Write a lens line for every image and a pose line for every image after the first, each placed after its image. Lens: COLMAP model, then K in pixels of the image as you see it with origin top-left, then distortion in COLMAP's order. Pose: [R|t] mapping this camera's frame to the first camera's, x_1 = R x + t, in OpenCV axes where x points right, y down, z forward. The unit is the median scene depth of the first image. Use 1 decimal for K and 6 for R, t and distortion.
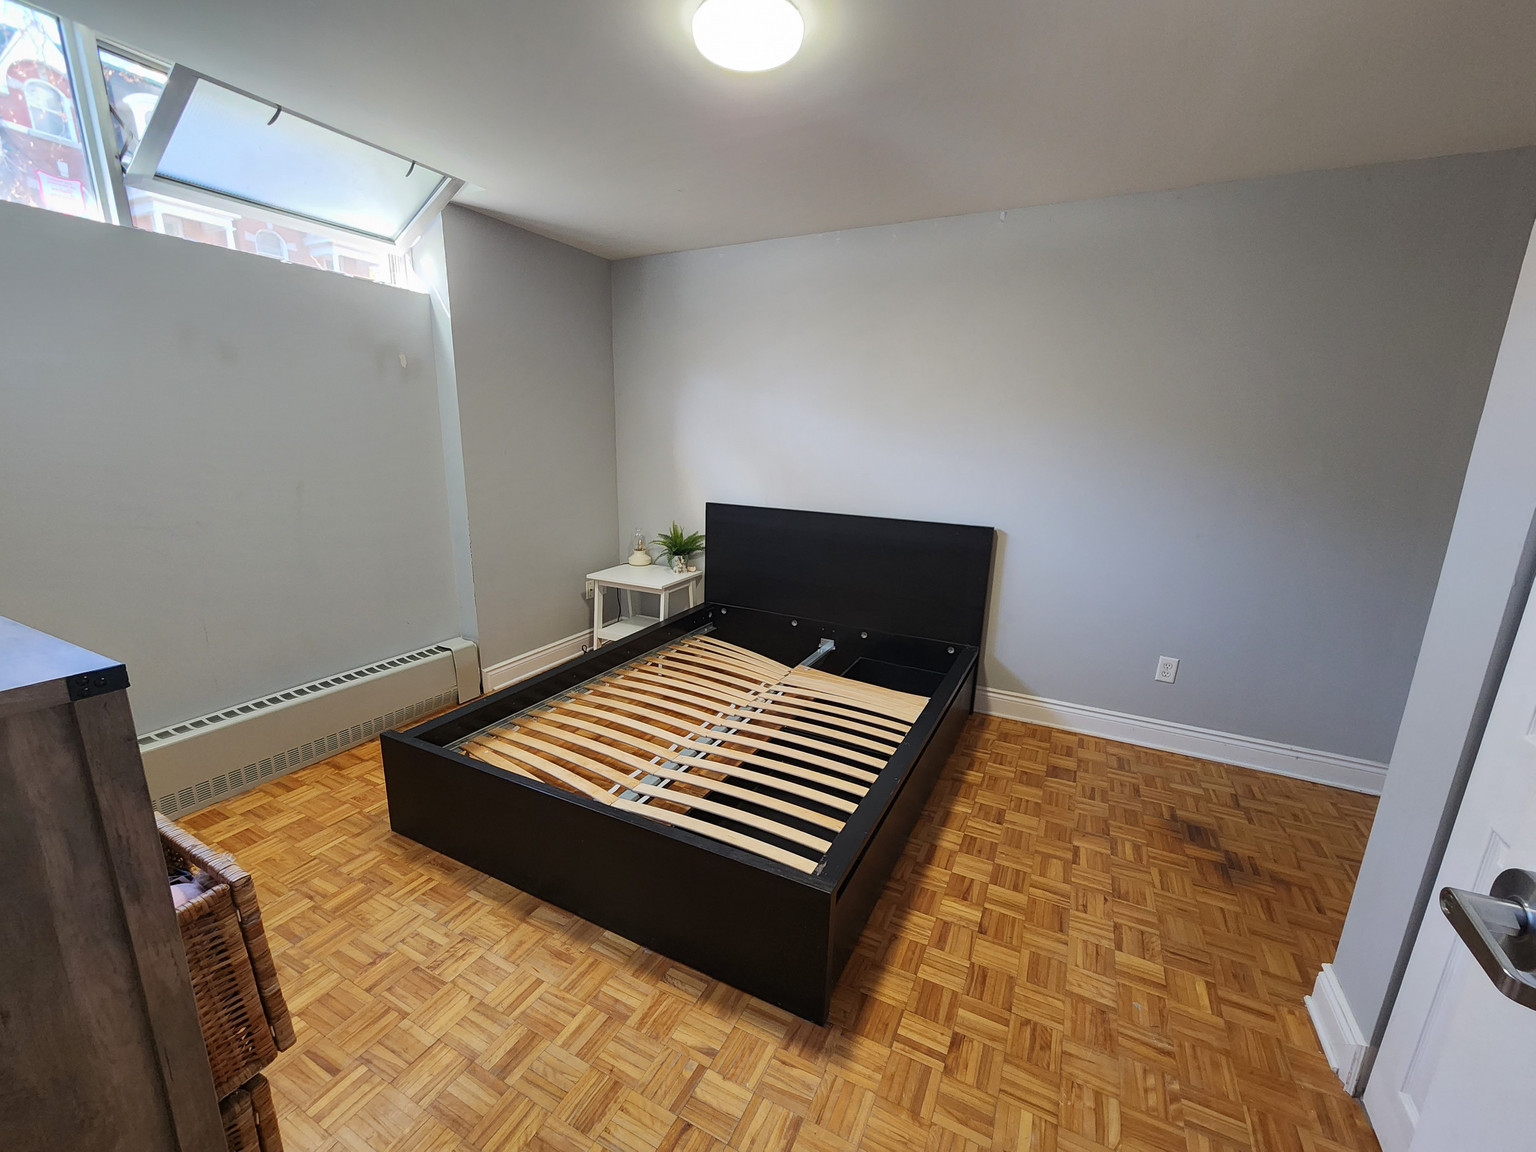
lens RADIAL K [[629.8, 0, 768.1], [0, 629.8, 579.8], [0, 0, 1]] dist [0.005106, -0.000701]
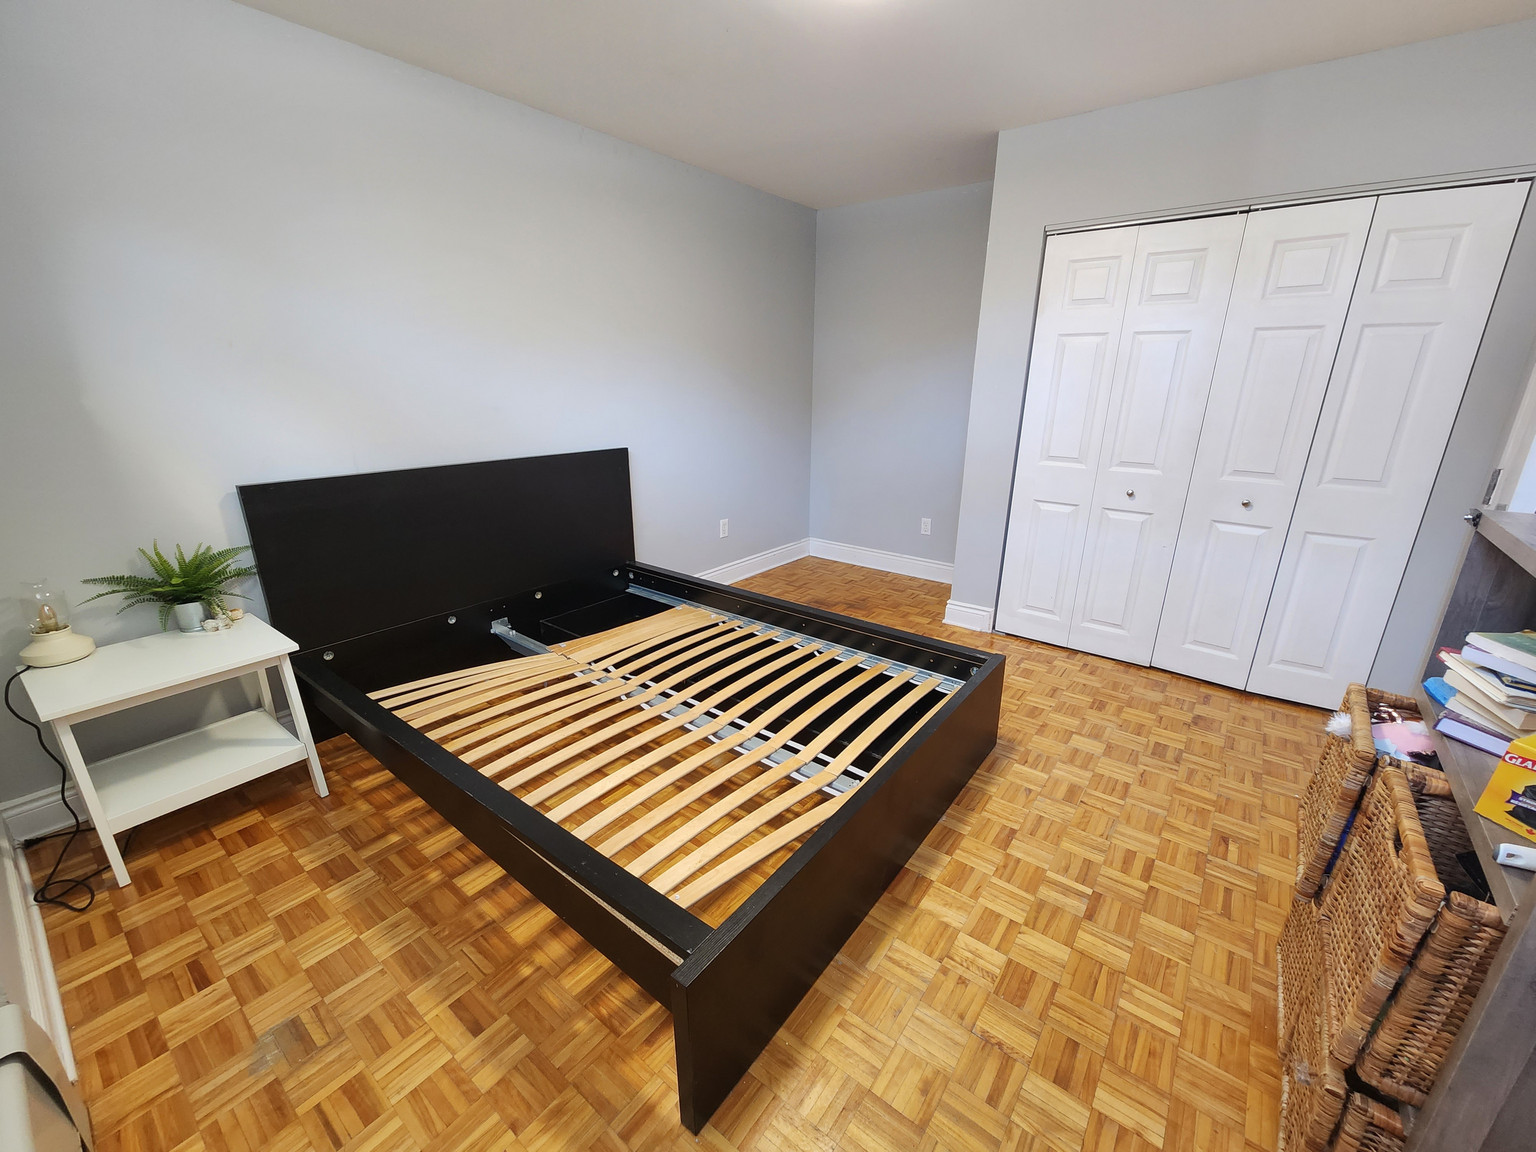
lens RADIAL K [[629.8, 0, 768.1], [0, 629.8, 579.8], [0, 0, 1]] dist [0.005106, -0.000701]
pose [[0.195530, -0.325825, 0.924990, -0.696459], [0.226530, 0.932694, 0.280654, -0.124693], [-0.954176, 0.154662, 0.256179, 0.560747]]
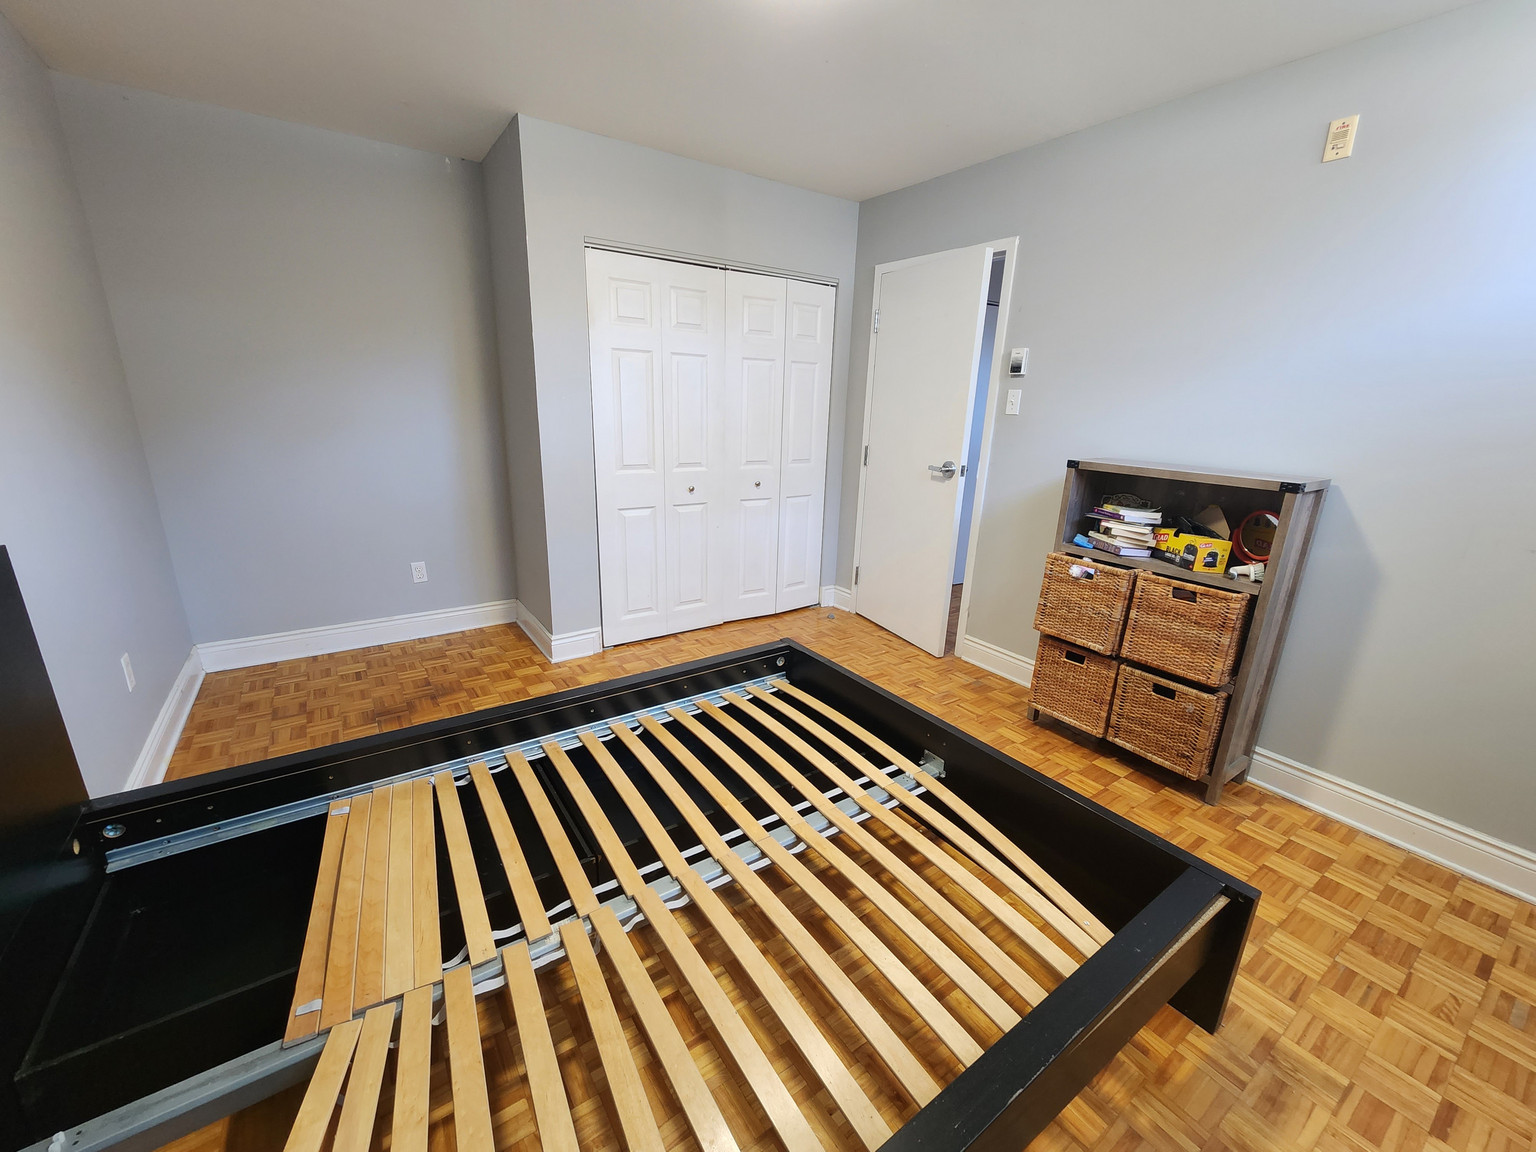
lens RADIAL K [[629.8, 0, 768.1], [0, 629.8, 579.8], [0, 0, 1]] dist [0.005106, -0.000701]
pose [[-0.871576, -0.183461, 0.454639, -0.303256], [0.063406, 0.877373, 0.475601, -0.245001], [-0.486142, 0.443350, -0.753065, 1.145882]]
